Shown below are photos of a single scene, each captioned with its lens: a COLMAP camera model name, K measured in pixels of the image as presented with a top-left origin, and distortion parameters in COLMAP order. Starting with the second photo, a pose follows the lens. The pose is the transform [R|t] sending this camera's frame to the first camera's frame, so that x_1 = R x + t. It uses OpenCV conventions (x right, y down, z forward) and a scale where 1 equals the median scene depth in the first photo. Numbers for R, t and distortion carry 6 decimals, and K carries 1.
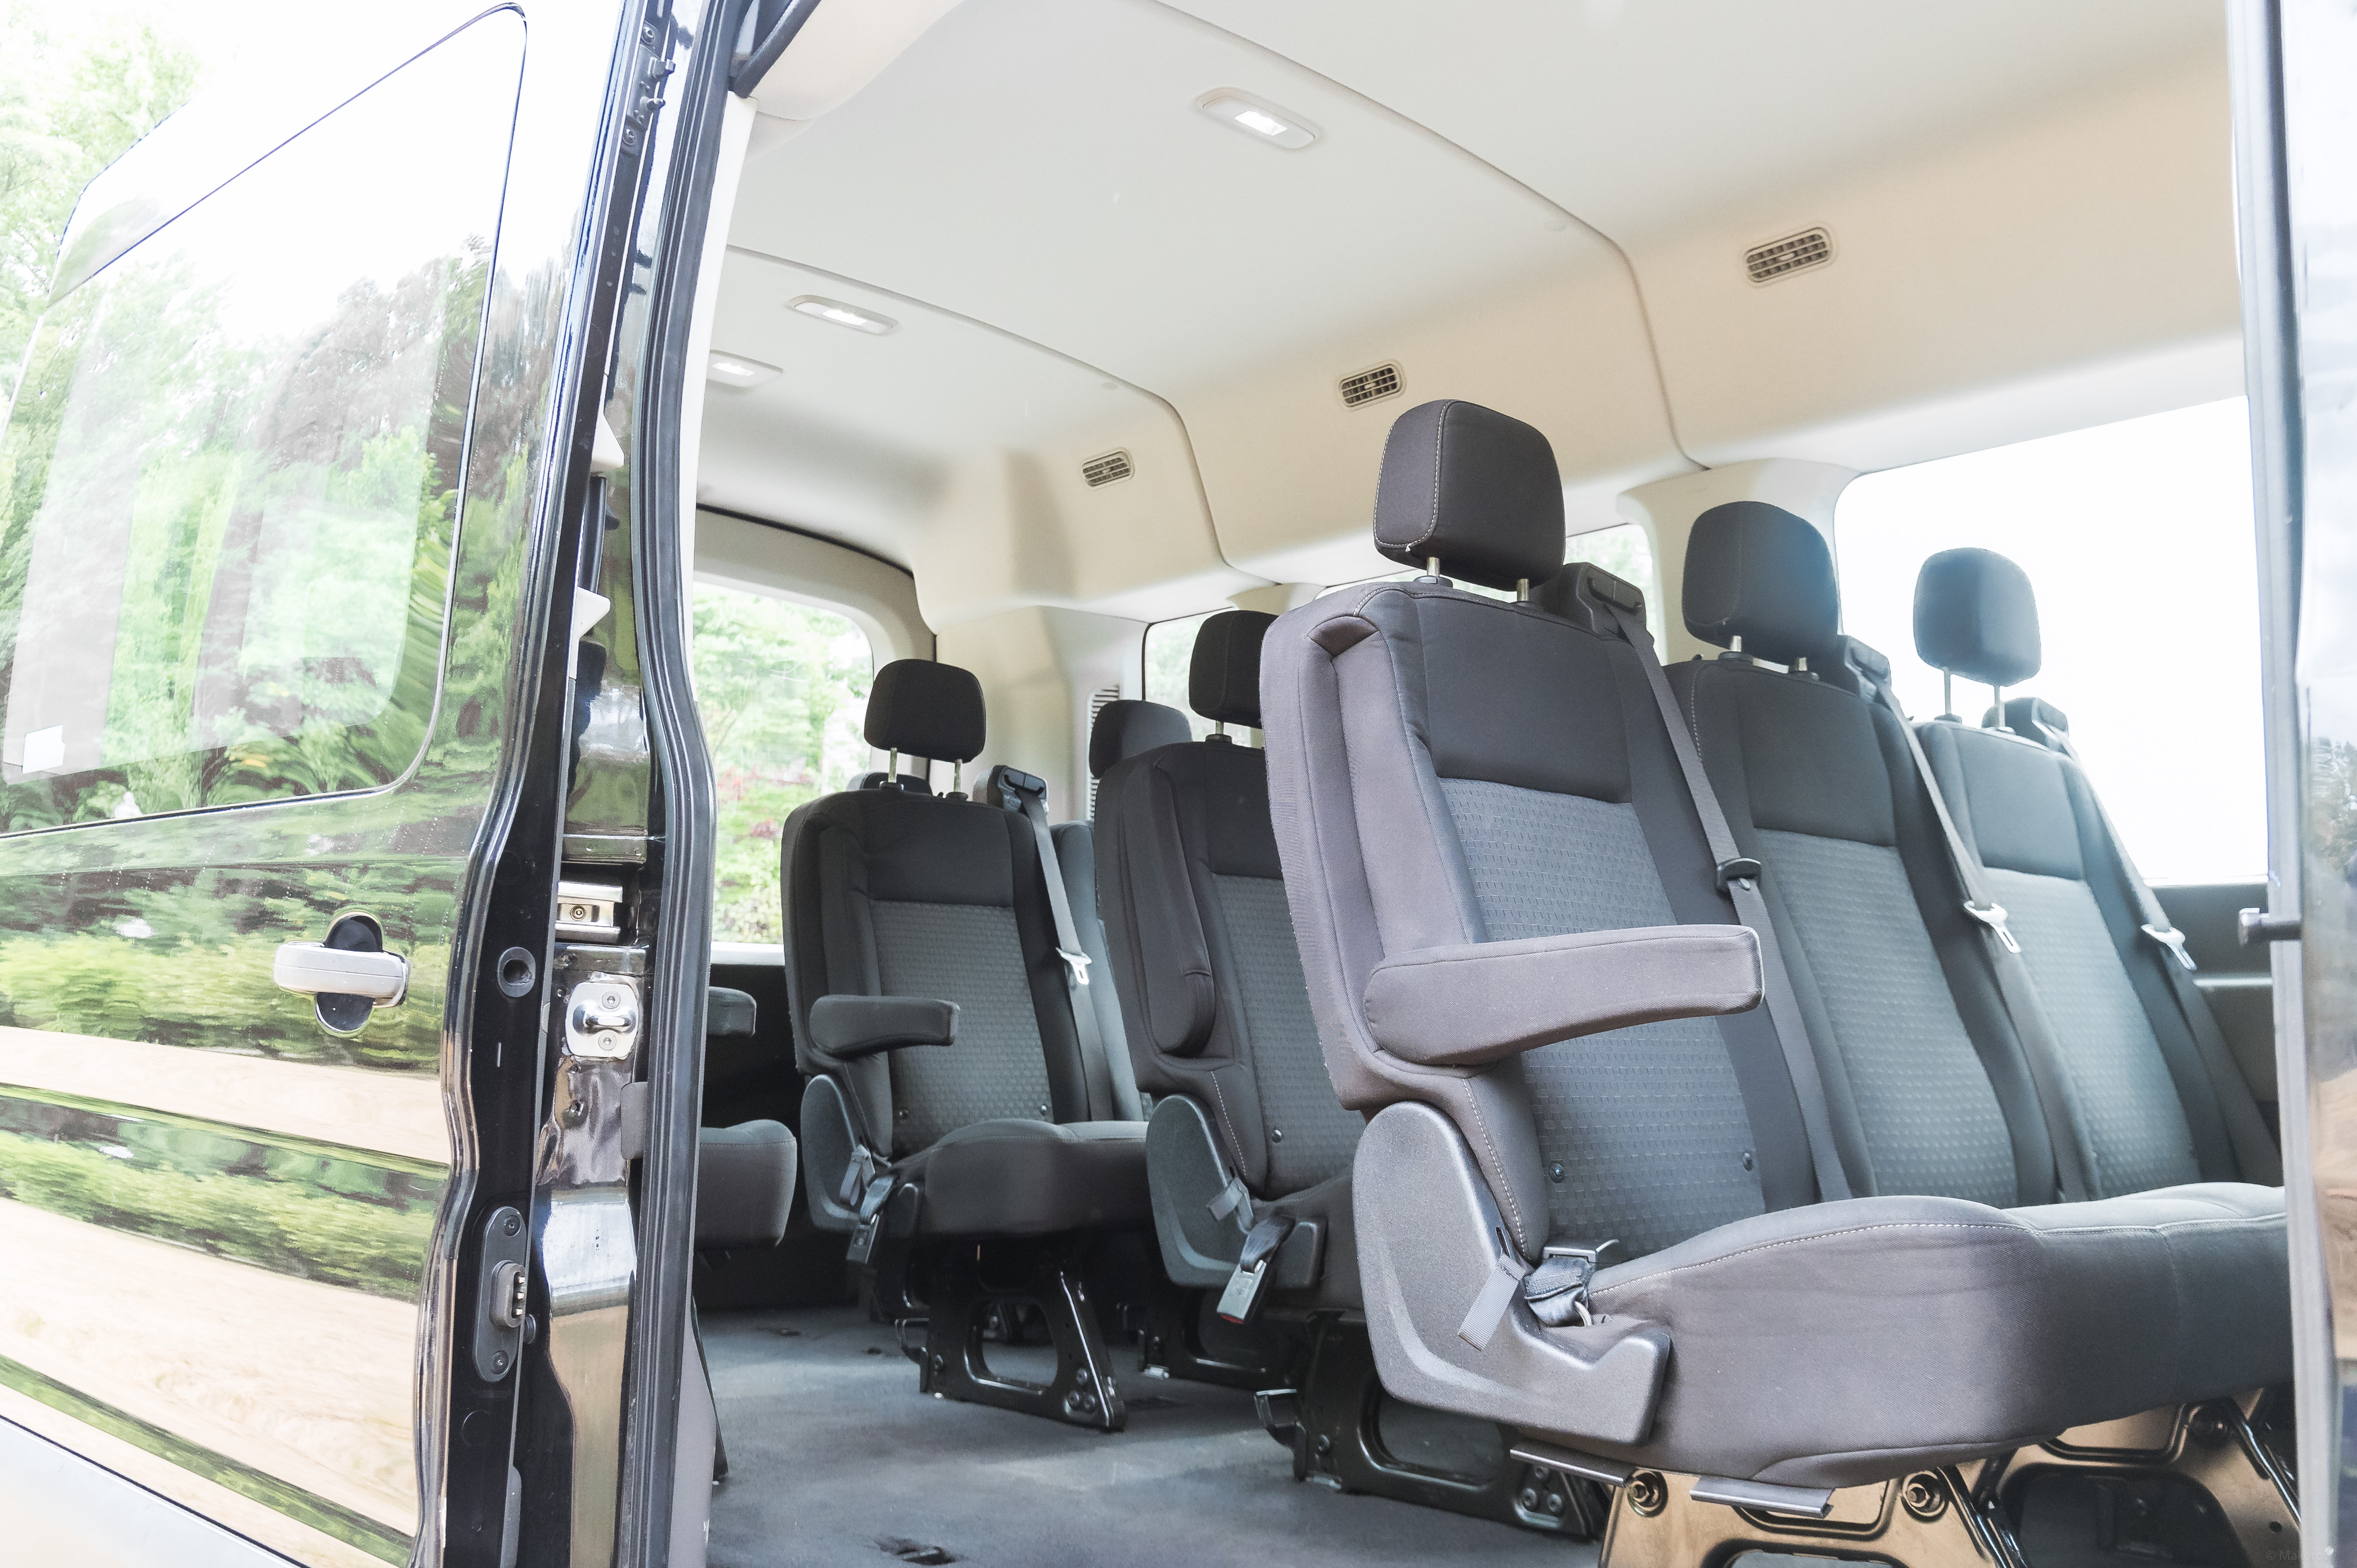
lens RADIAL K [[2087.4, 0, 1163.9], [0, 2087.4, 780.4], [0, 0, 1]] dist [-0.005948, -0.013234]
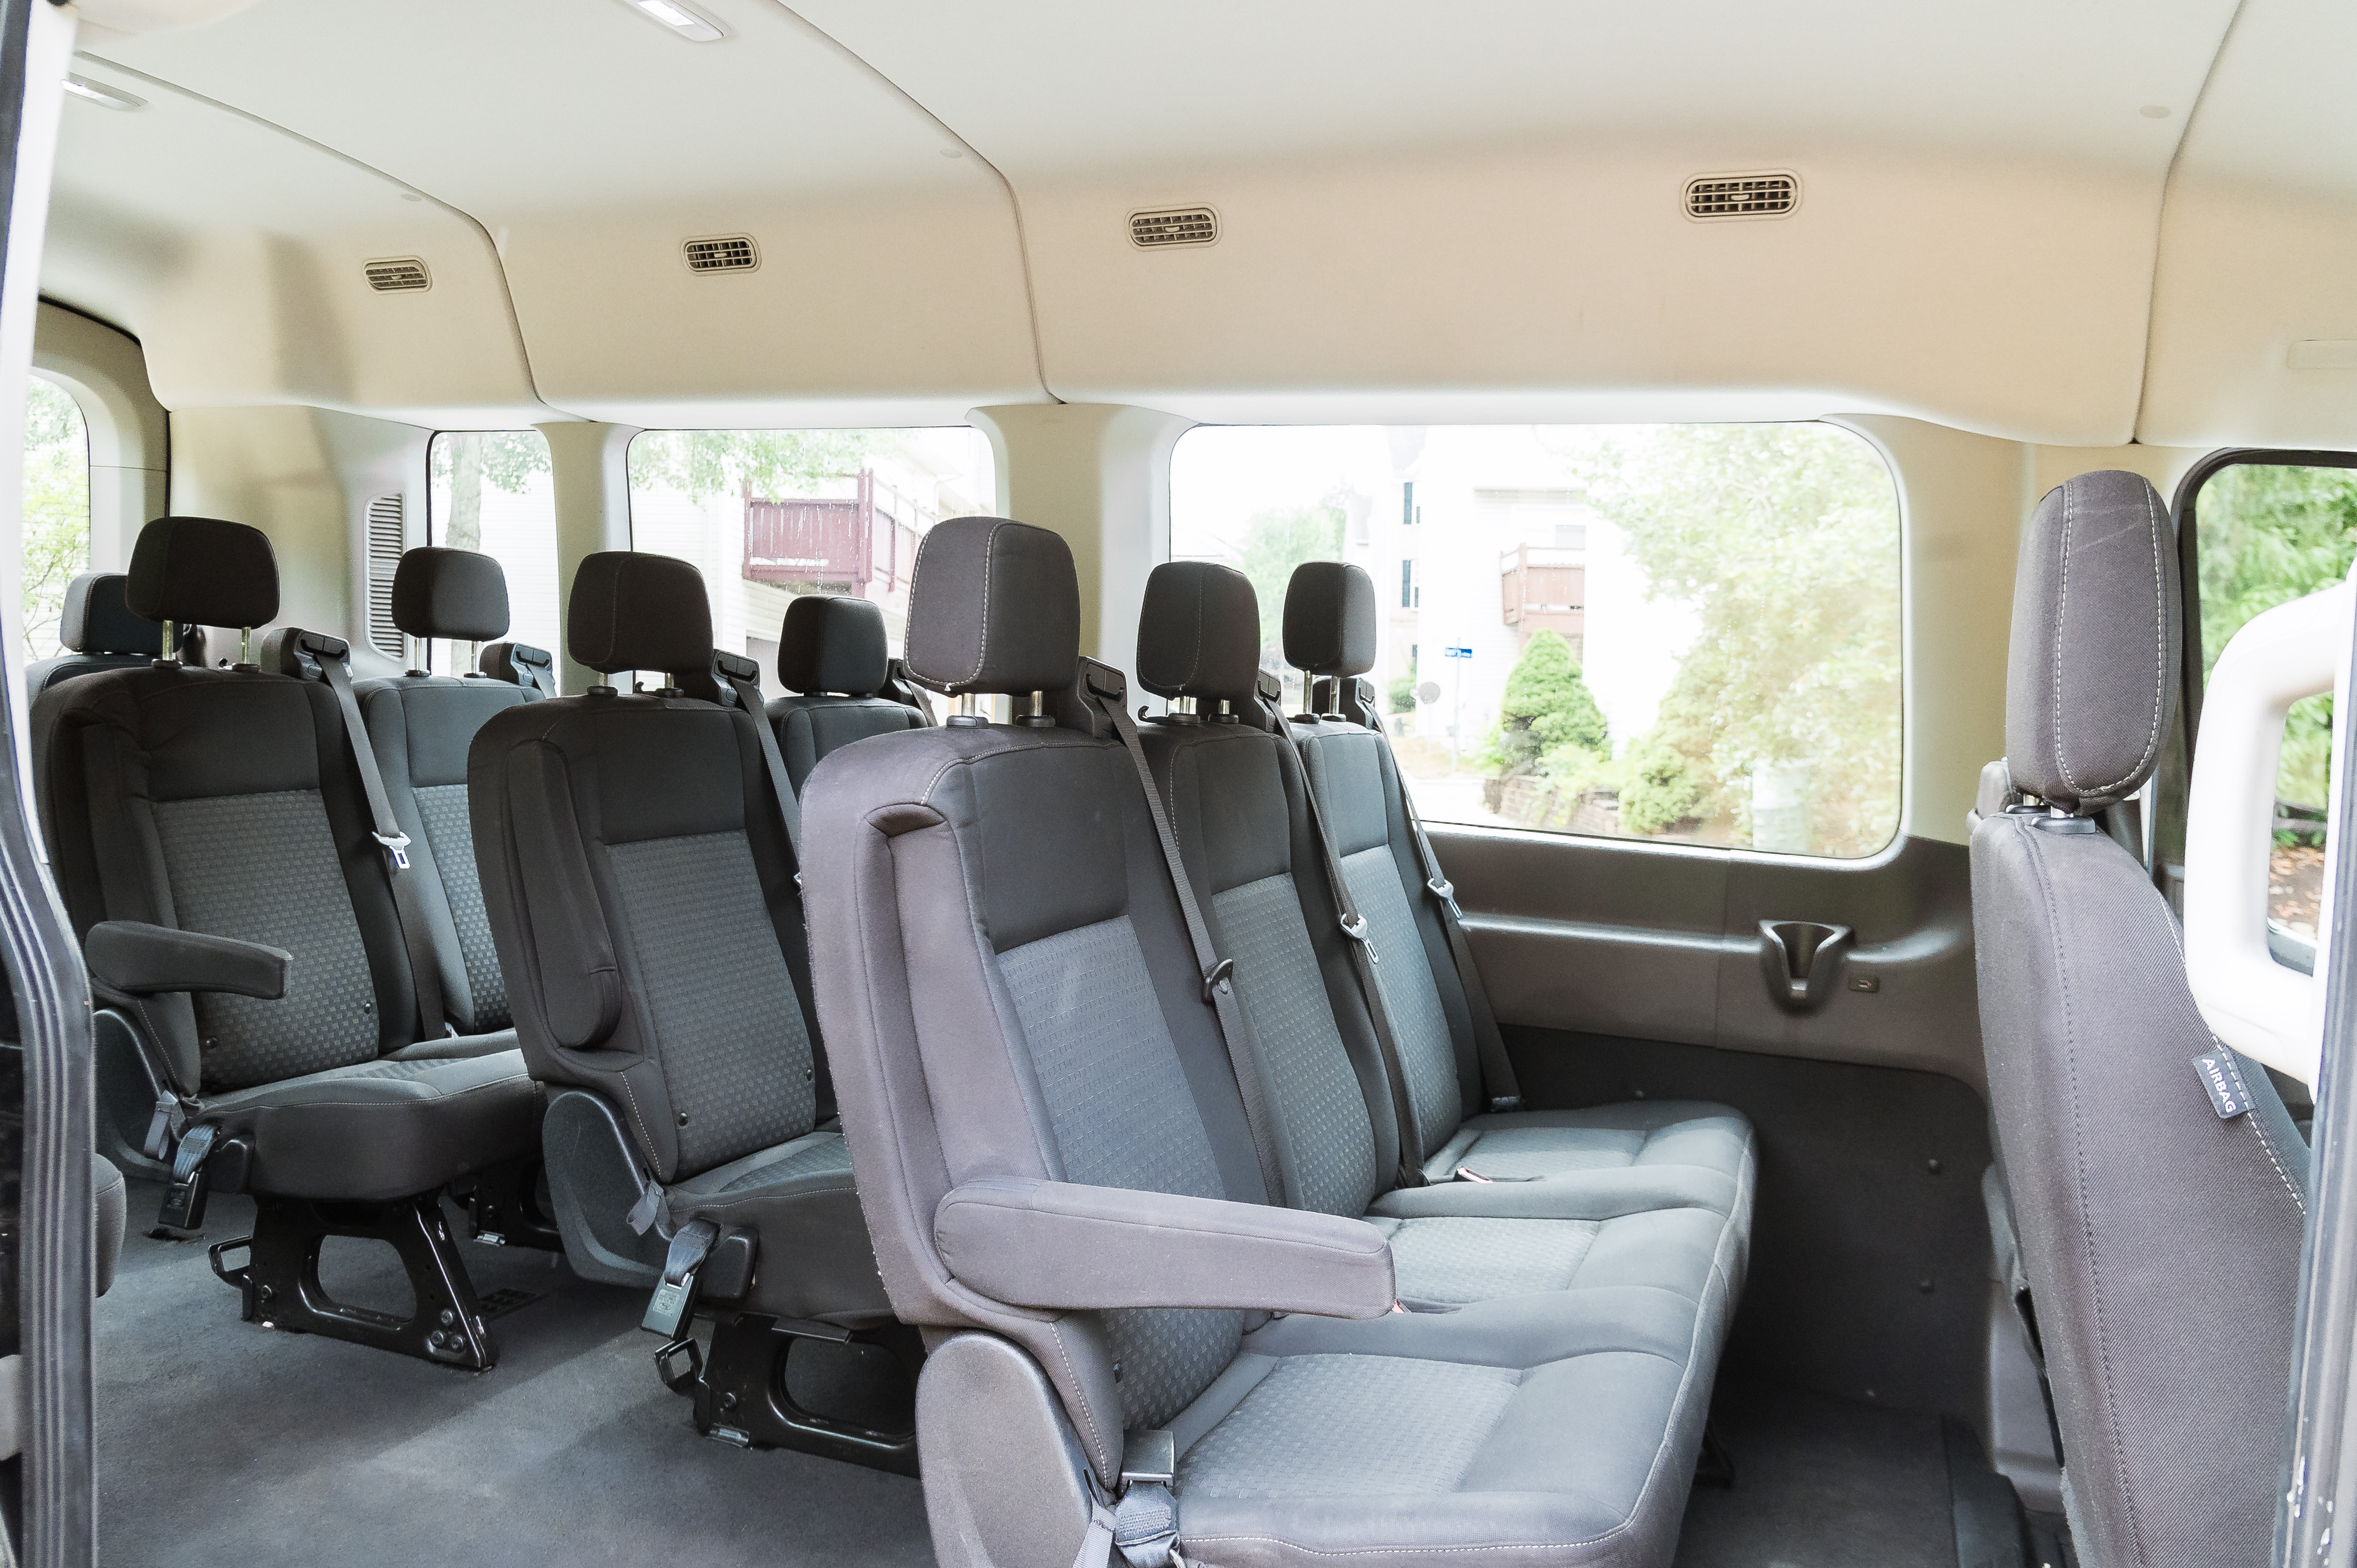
lens RADIAL K [[1752.6, 0, 1195.2], [0, 1752.6, 797.3], [0, 0, 1]] dist [0.001415, -0.007663]
pose [[0.892663, -0.021694, 0.450202, -0.097746], [-0.079160, 0.975769, 0.203980, -0.164076], [-0.443719, -0.217723, 0.869316, 0.182931]]
